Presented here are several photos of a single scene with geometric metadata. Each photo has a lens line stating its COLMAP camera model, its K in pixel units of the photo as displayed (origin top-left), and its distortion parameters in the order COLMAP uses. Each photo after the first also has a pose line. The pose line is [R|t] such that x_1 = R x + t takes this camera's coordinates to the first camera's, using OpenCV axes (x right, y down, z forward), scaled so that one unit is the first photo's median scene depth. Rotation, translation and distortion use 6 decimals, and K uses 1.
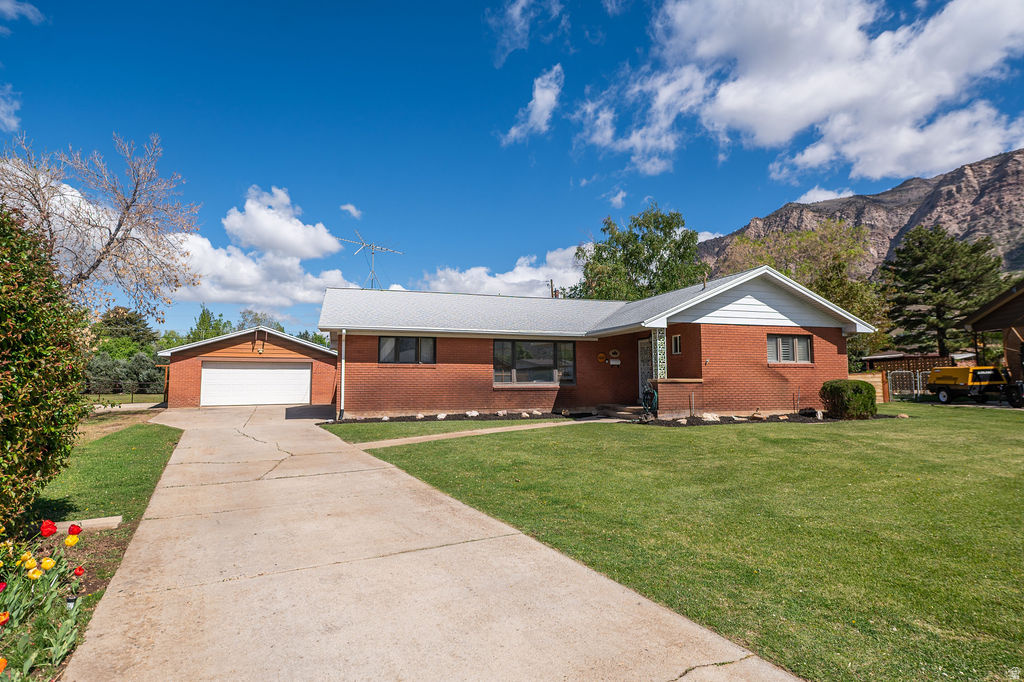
lens RADIAL K [[554.3, 0, 545.9], [0, 554.3, 378.8], [0, 0, 1]] dist [-0.020264, 0.001329]
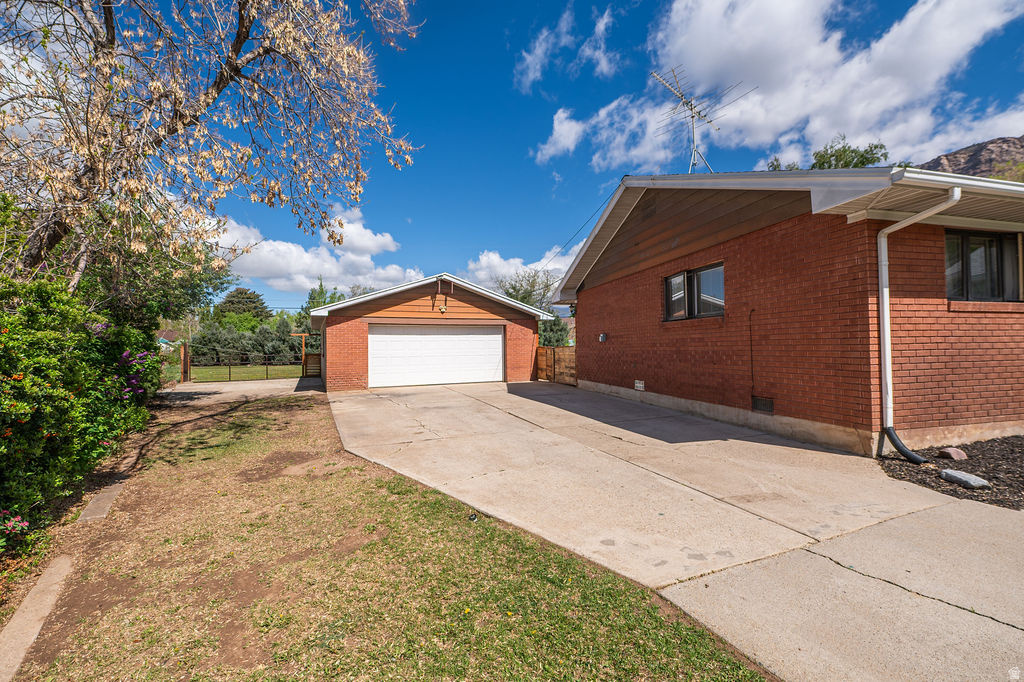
lens RADIAL K [[413.3, 0, 516.7], [0, 413.3, 338.1], [0, 0, 1]] dist [-0.001138, -0.000170]
pose [[0.997449, -0.012737, -0.070242, -0.383905], [0.011264, 0.999709, -0.021328, 0.000555], [0.070493, 0.020483, 0.997302, 0.465953]]
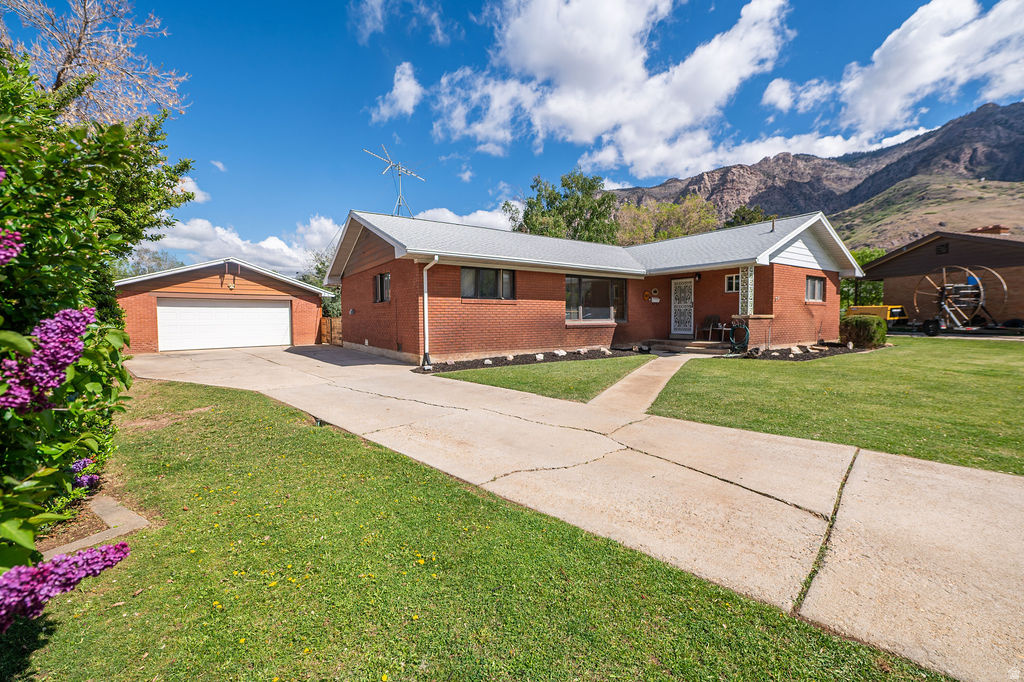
lens RADIAL K [[412.9, 0, 522.7], [0, 412.9, 352.4], [0, 0, 1]] dist [-0.010353, -0.000364]
pose [[0.955933, -0.029811, 0.292067, -0.268392], [0.005349, 0.996435, 0.084197, 0.001743], [-0.293536, -0.078925, 0.952684, 0.231269]]
